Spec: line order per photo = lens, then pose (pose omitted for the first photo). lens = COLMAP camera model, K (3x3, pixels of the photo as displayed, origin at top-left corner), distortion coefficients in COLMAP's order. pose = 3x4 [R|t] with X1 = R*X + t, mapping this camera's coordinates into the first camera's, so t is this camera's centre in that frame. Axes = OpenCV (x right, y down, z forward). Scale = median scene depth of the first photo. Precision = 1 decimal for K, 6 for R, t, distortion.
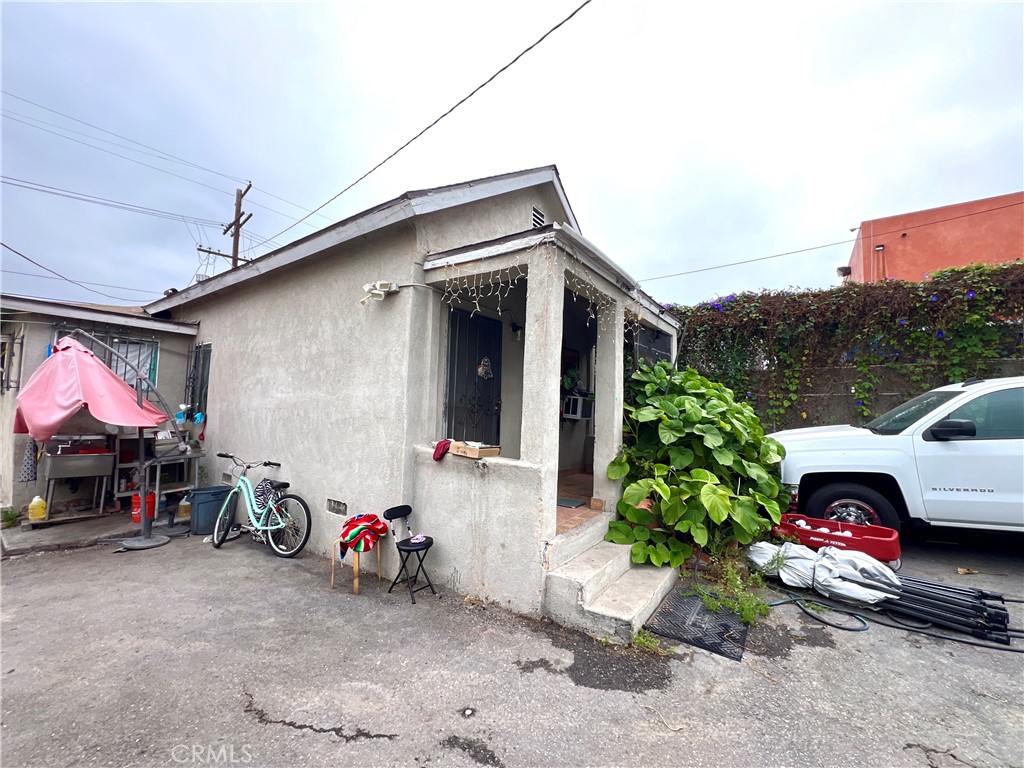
lens RADIAL K [[408.3, 0, 511.4], [0, 408.3, 385.1], [0, 0, 1]] dist [-0.001794, 0.000462]
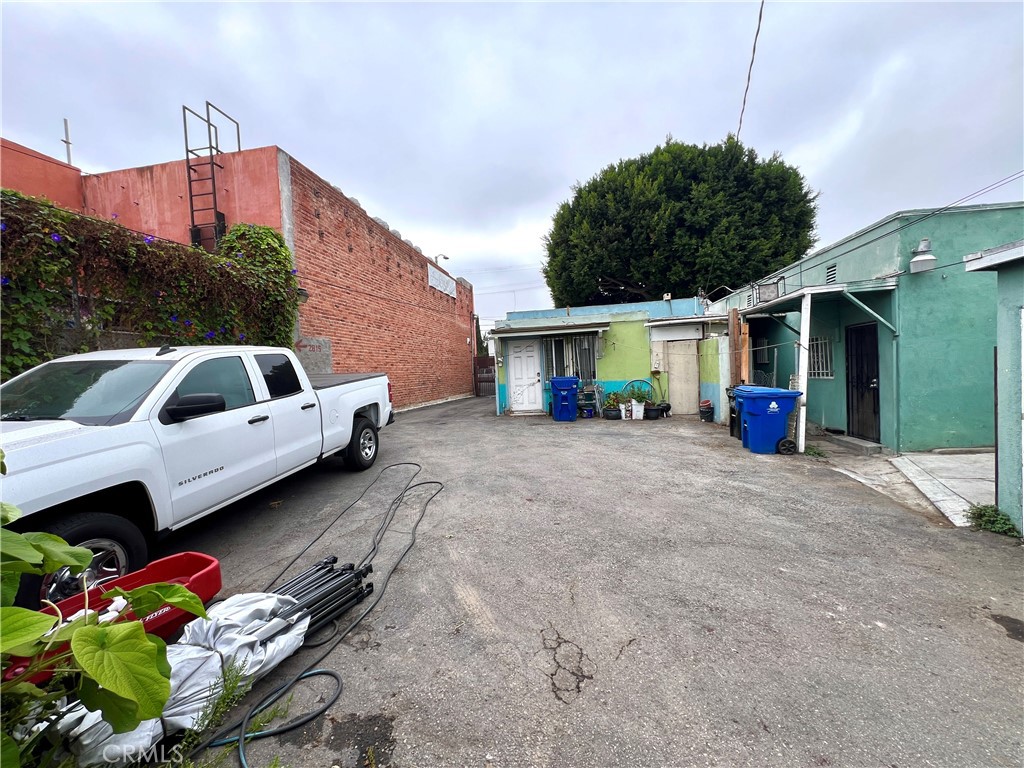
lens RADIAL K [[408.3, 0, 508.3], [0, 408.3, 387.3], [0, 0, 1]] dist [-0.001794, 0.000462]
pose [[-0.427707, -0.035448, 0.903222, 0.059074], [-0.020346, 0.999355, 0.029586, 0.031533], [-0.903688, -0.005723, -0.428152, 0.757906]]
